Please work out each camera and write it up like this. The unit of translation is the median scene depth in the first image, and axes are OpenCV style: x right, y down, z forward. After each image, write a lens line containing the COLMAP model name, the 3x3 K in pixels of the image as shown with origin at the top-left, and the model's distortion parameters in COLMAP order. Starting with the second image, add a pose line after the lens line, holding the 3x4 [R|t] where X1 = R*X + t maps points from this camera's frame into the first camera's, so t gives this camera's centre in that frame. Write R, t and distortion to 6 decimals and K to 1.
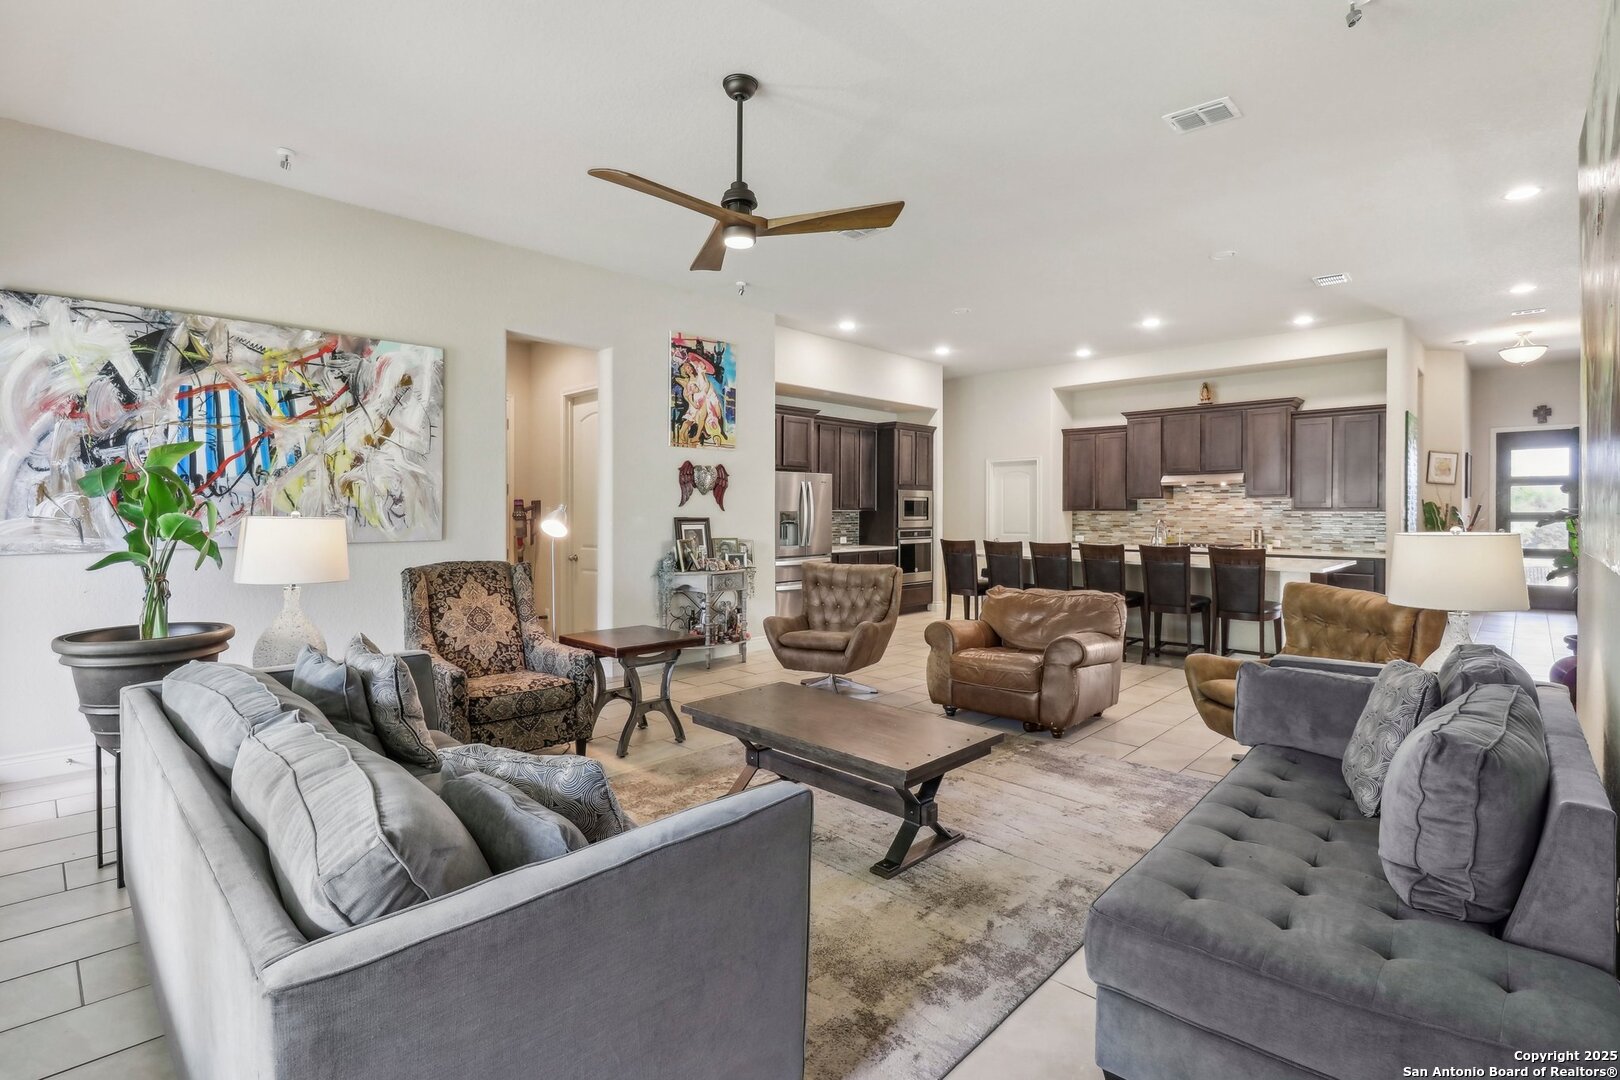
lens RADIAL K [[749.0, 0, 790.0], [0, 749.0, 523.7], [0, 0, 1]] dist [-0.020201, -0.006395]
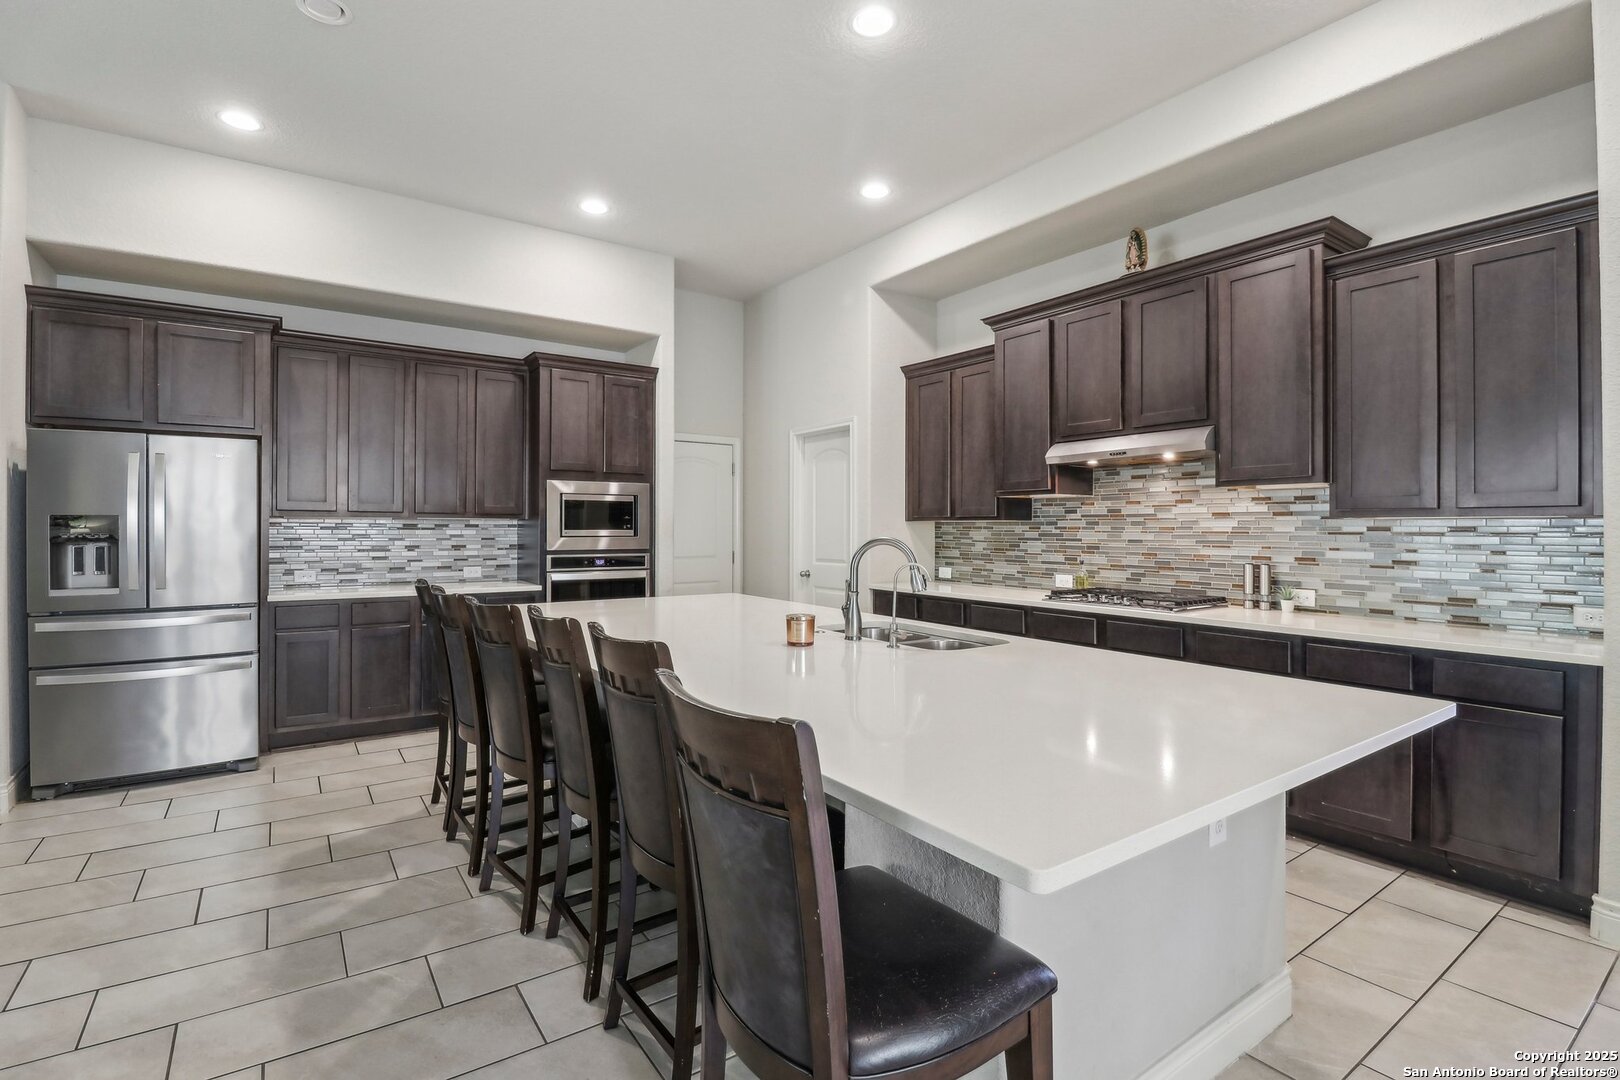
lens RADIAL K [[749.0, 0, 804.9], [0, 749.0, 531.4], [0, 0, 1]] dist [-0.020201, -0.006395]
pose [[0.983661, 0.004316, -0.179977, 0.435069], [-0.006303, 0.999925, -0.010469, -0.004044], [0.179918, 0.011432, 0.983615, 0.521599]]
